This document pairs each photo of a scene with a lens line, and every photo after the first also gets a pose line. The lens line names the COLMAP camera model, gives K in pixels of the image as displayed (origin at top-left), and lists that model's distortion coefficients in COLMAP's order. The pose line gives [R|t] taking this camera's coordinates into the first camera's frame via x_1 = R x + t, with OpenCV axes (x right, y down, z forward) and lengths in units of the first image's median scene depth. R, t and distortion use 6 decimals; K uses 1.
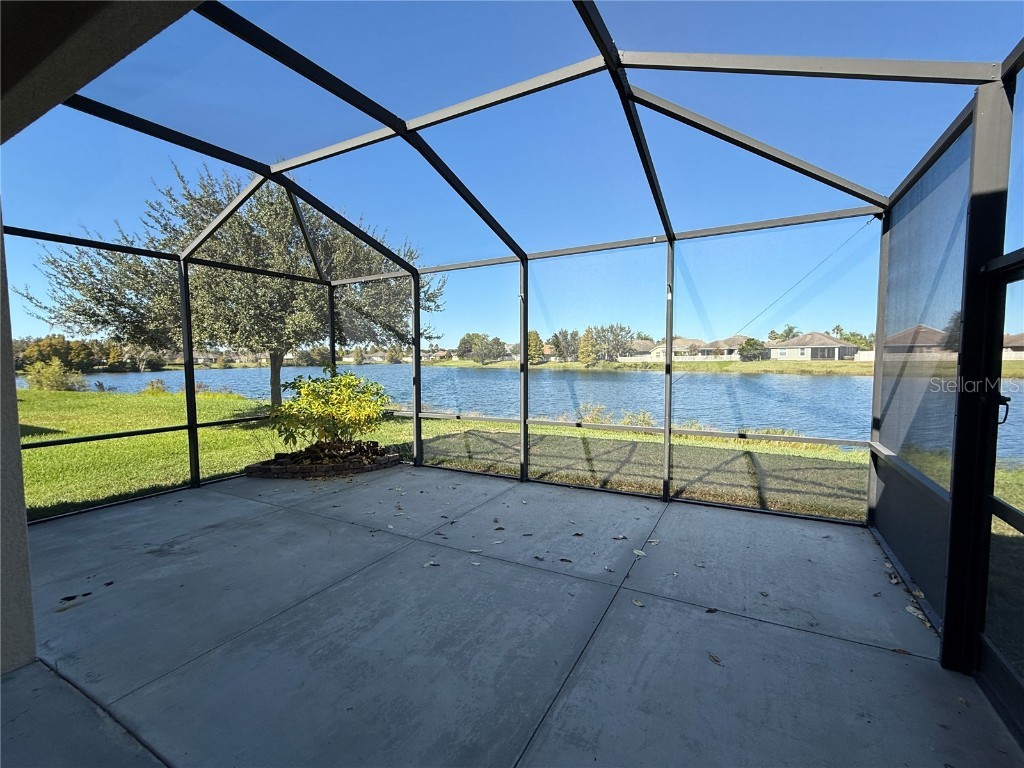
lens RADIAL K [[444.7, 0, 514.6], [0, 444.7, 384.4], [0, 0, 1]] dist [0.000865, -0.000434]
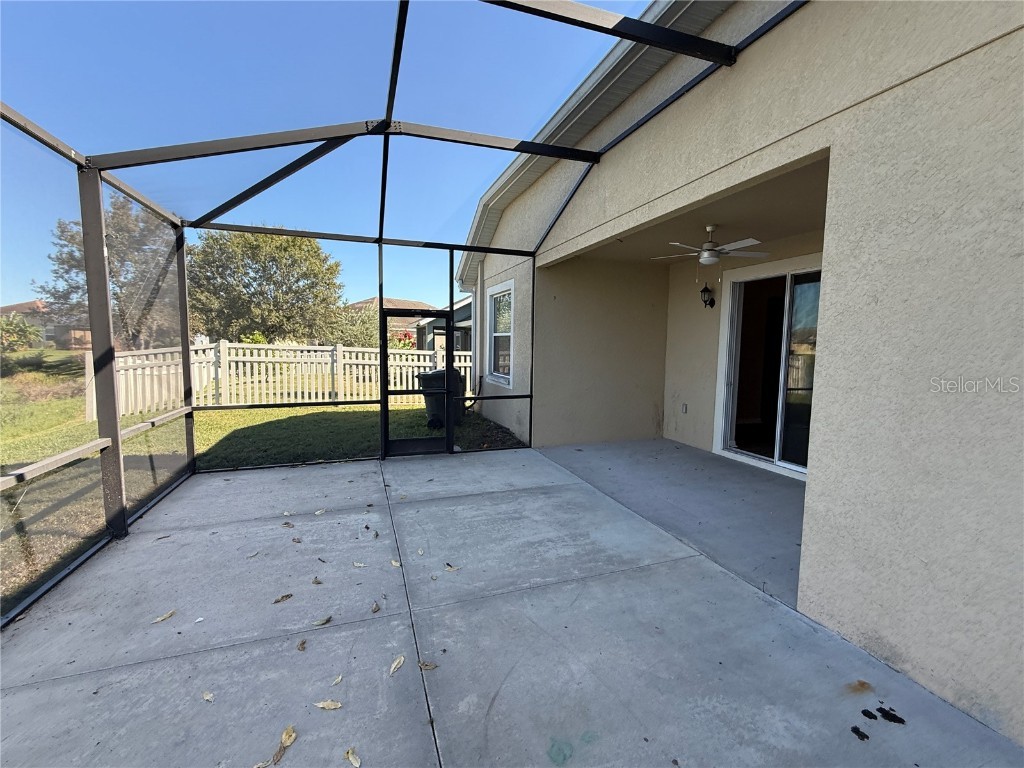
lens RADIAL K [[444.7, 0, 514.6], [0, 444.7, 384.4], [0, 0, 1]] dist [0.000865, -0.000434]
pose [[-0.740581, -0.060381, 0.669249, -0.111357], [0.037083, 0.990765, 0.130425, -0.009967], [-0.670943, 0.121407, -0.731502, 0.196423]]
